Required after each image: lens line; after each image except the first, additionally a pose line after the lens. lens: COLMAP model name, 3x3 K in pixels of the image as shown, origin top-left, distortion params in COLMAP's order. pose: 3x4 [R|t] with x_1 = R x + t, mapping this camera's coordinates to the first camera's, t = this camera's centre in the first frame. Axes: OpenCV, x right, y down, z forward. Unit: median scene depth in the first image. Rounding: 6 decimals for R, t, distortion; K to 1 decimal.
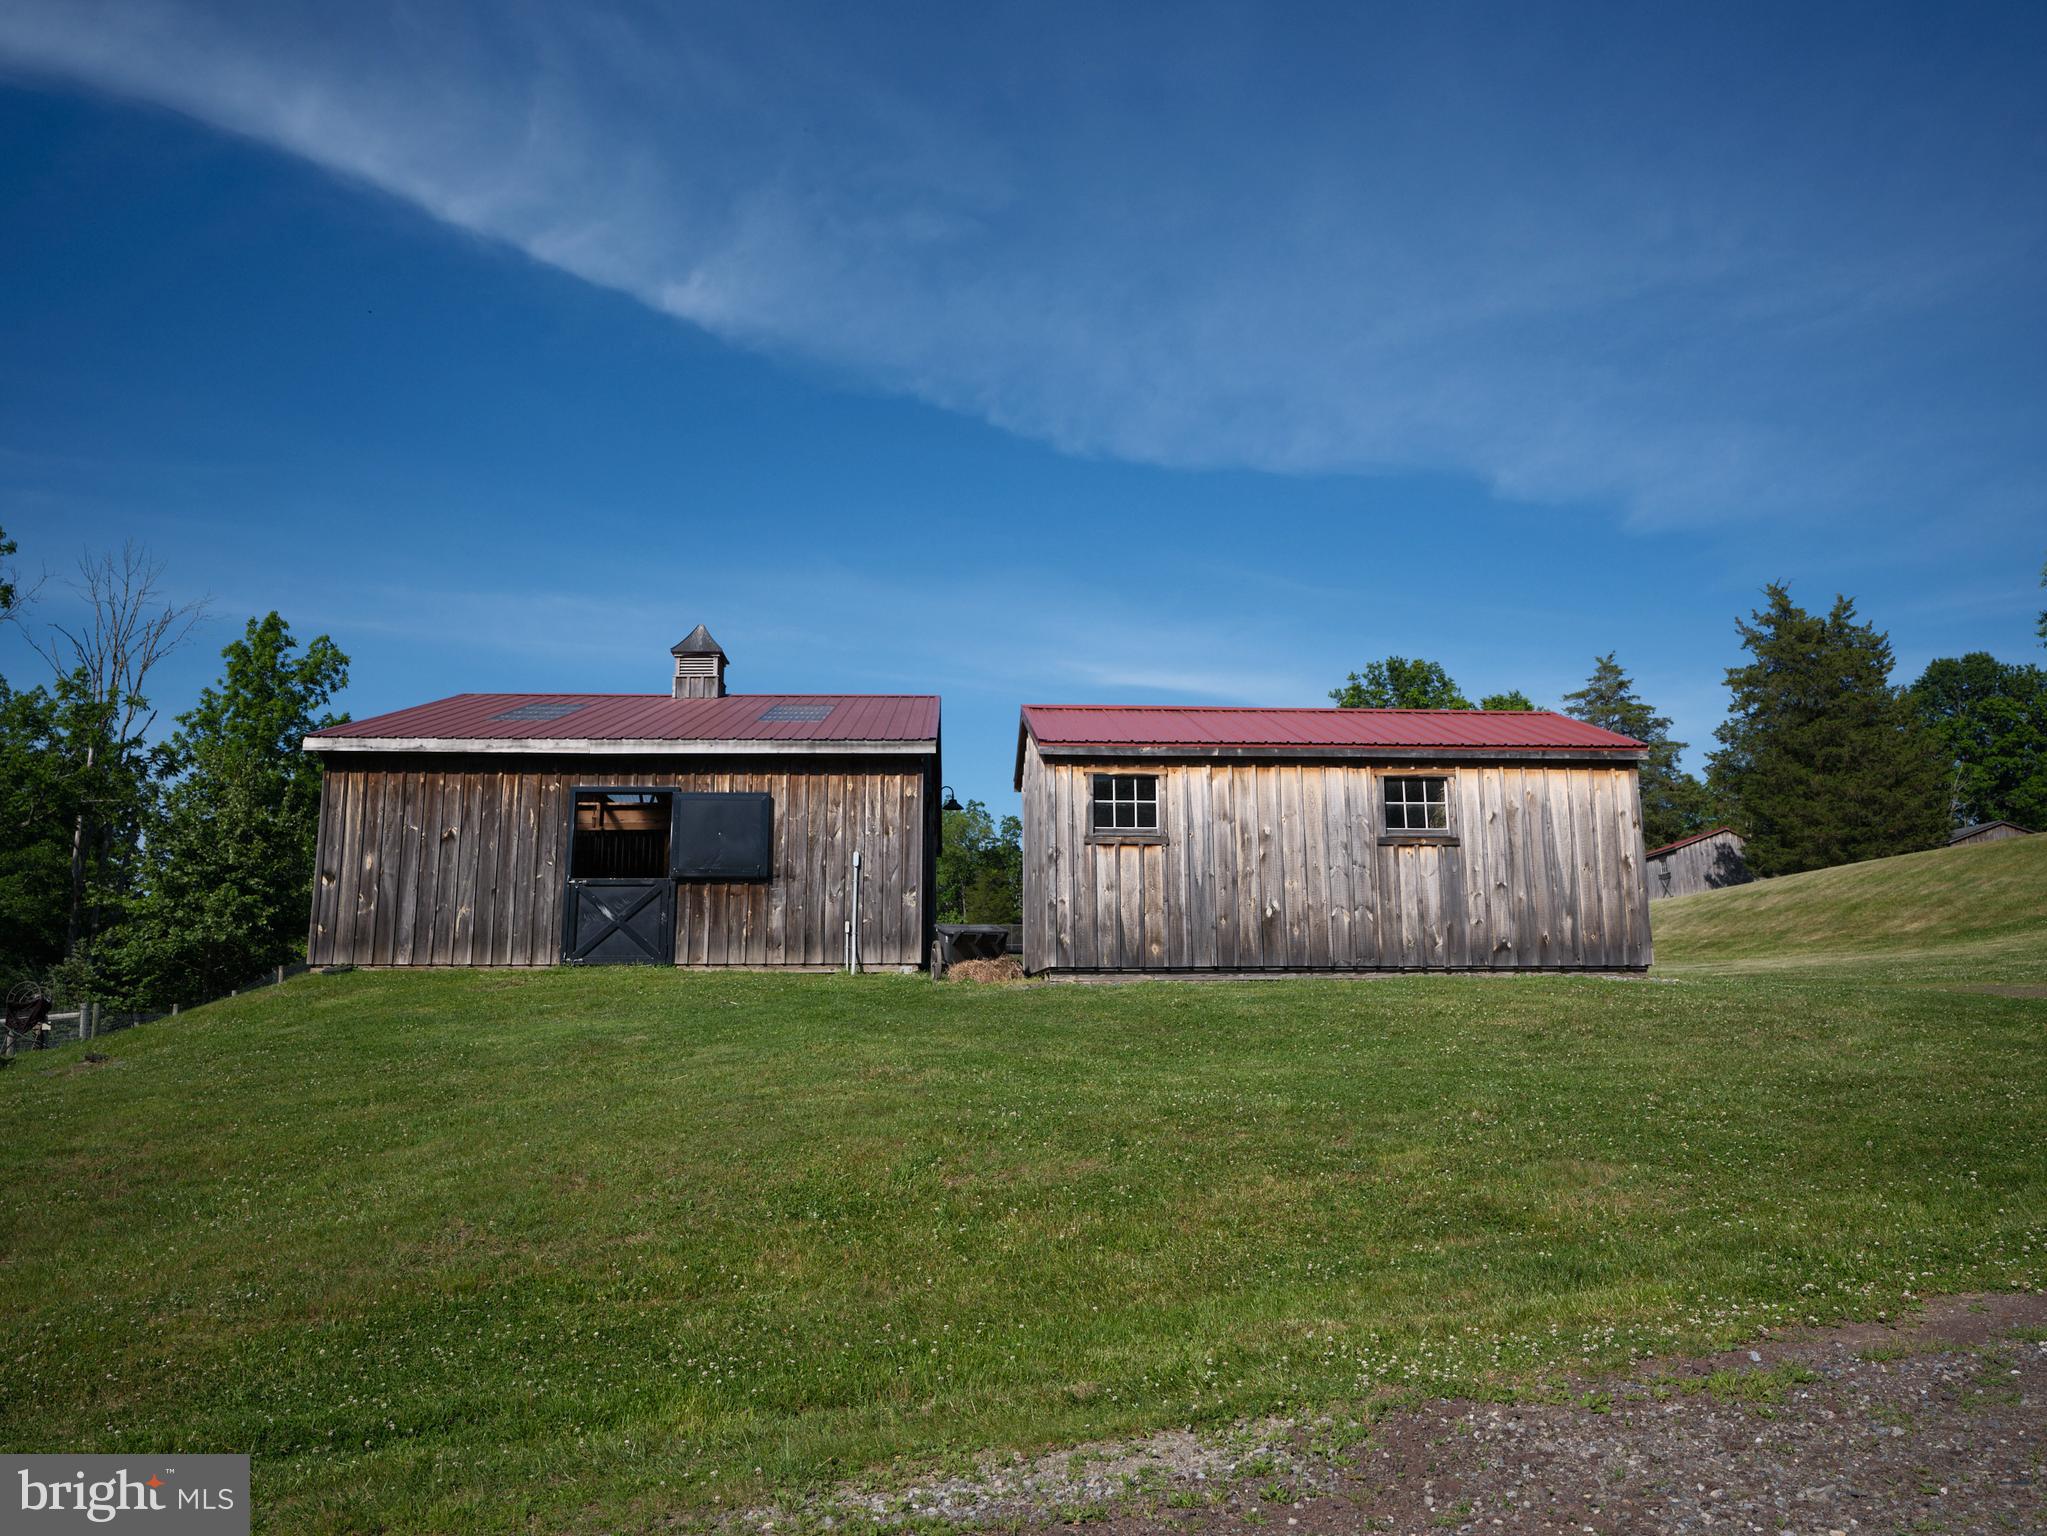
lens RADIAL K [[1430.4, 0, 1023.7], [0, 1430.4, 767.2], [0, 0, 1]] dist [-0.001873, -0.000645]
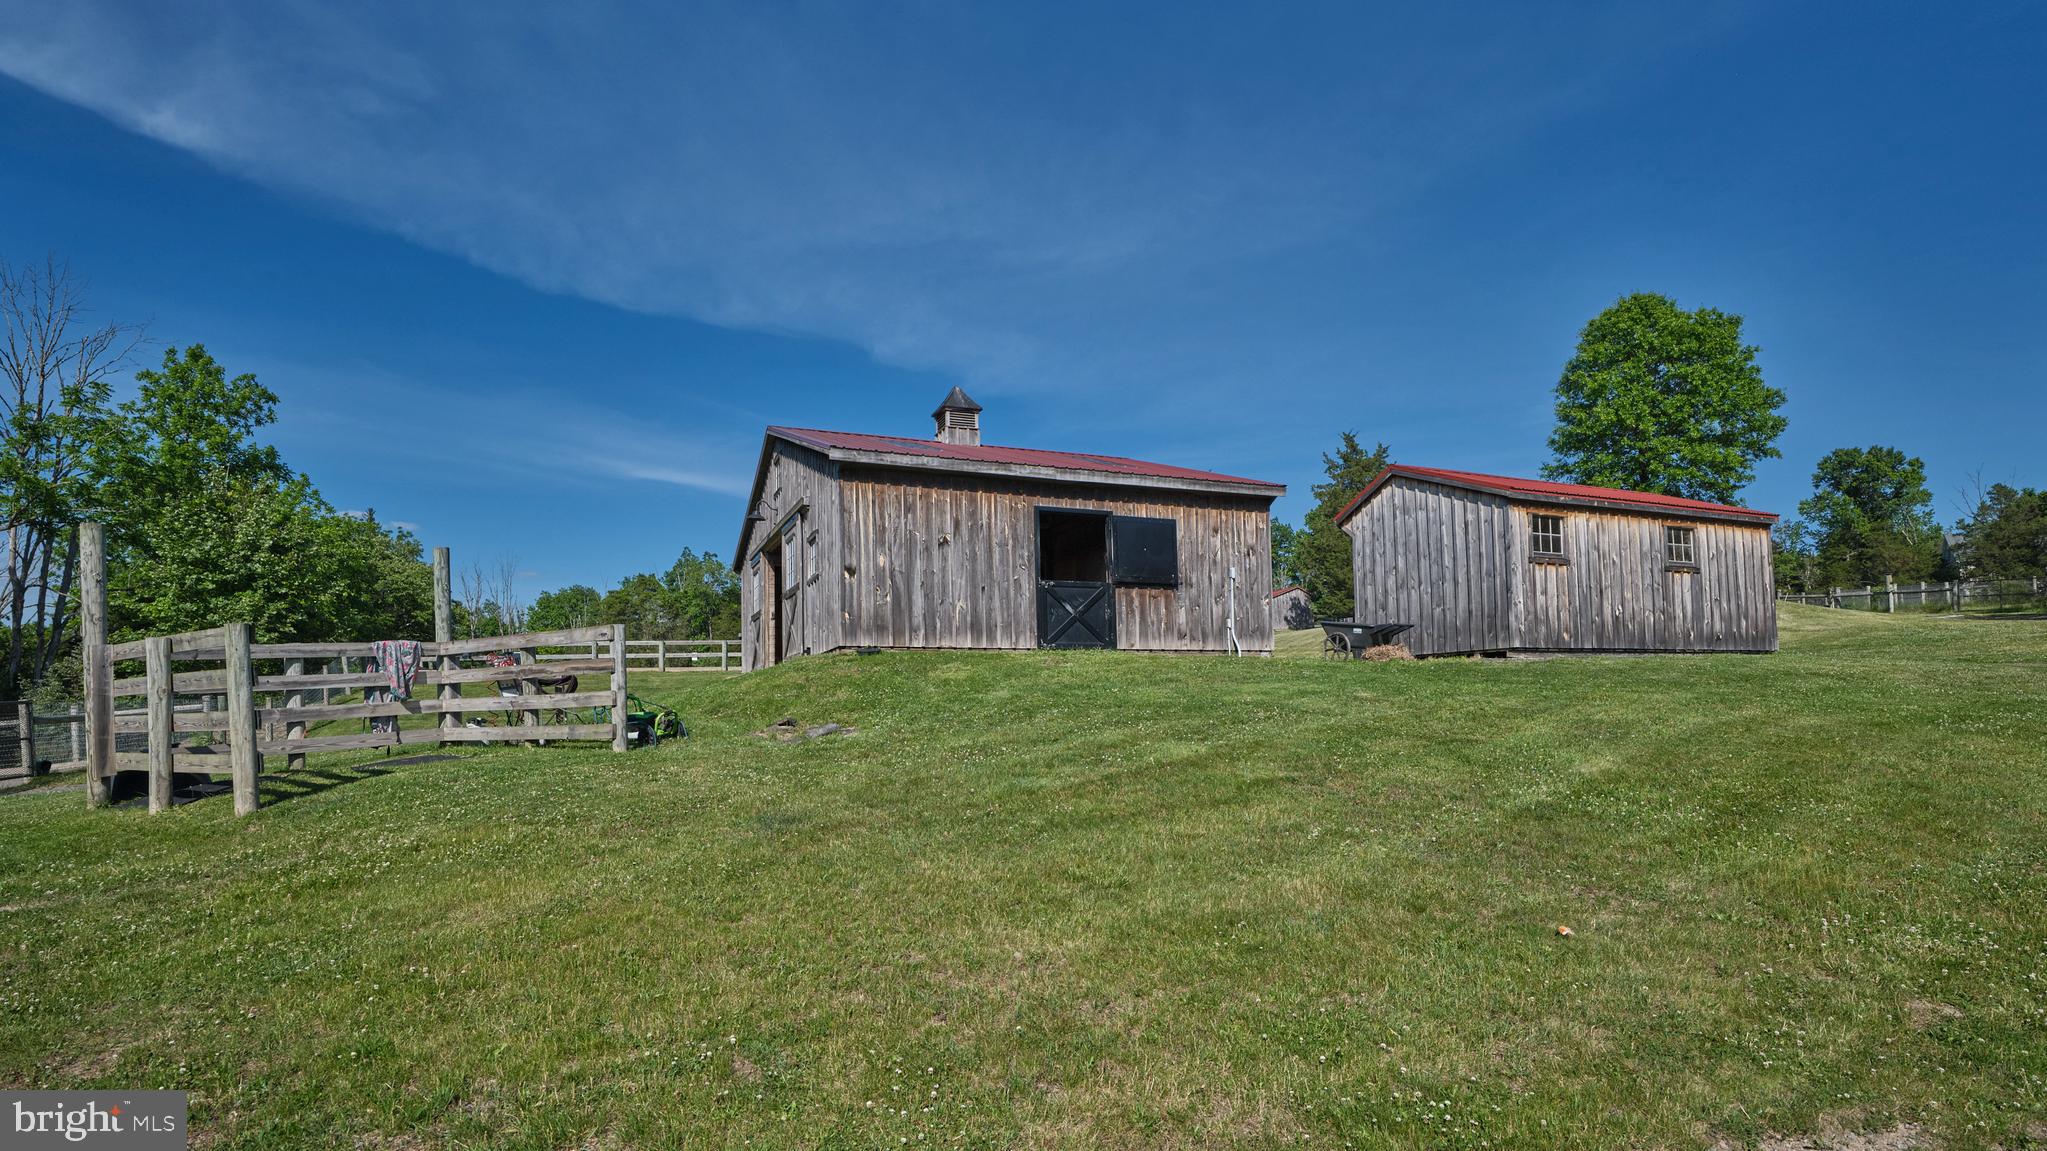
lens RADIAL K [[1024.8, 0, 1023.3], [0, 1024.8, 571.1], [0, 0, 1]] dist [-0.010645, -0.000077]
pose [[0.939973, 0.035172, 0.339431, -0.635520], [-0.045422, 0.998719, 0.022298, 0.051410], [-0.338212, -0.036377, 0.940367, 0.173036]]
